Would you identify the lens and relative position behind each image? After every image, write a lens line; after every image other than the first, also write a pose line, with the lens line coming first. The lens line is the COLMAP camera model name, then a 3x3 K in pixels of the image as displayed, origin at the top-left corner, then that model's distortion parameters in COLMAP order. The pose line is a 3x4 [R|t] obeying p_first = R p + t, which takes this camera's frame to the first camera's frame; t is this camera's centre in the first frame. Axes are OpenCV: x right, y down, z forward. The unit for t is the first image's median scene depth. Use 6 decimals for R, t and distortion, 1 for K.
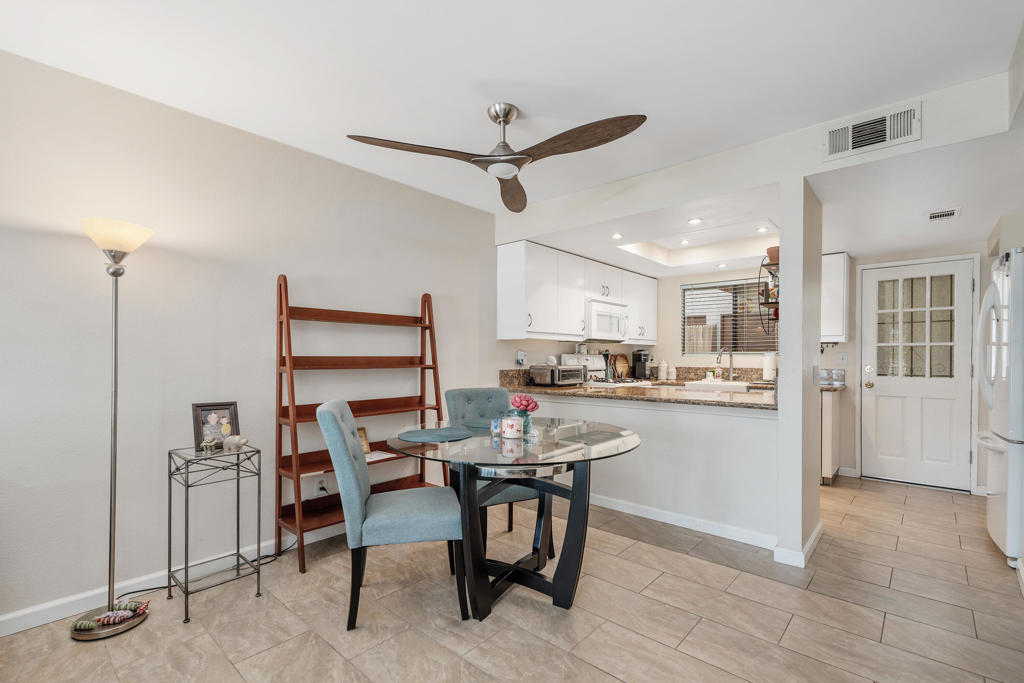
lens RADIAL K [[460.6, 0, 513.5], [0, 460.6, 364.3], [0, 0, 1]] dist [0.002005, 0.001572]
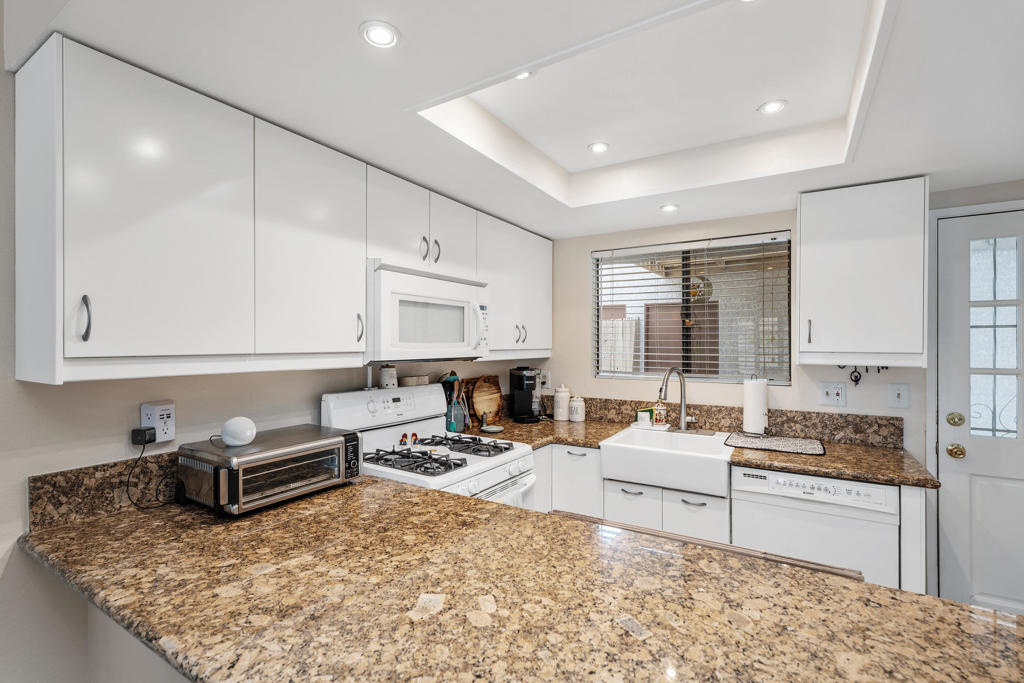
lens RADIAL K [[460.6, 0, 513.3], [0, 460.6, 343.5], [0, 0, 1]] dist [0.002005, 0.001572]
pose [[0.984907, -0.000754, 0.173081, 0.212494], [0.003630, 0.999861, -0.016298, -0.063281], [-0.173045, 0.016680, 0.984773, 0.576355]]
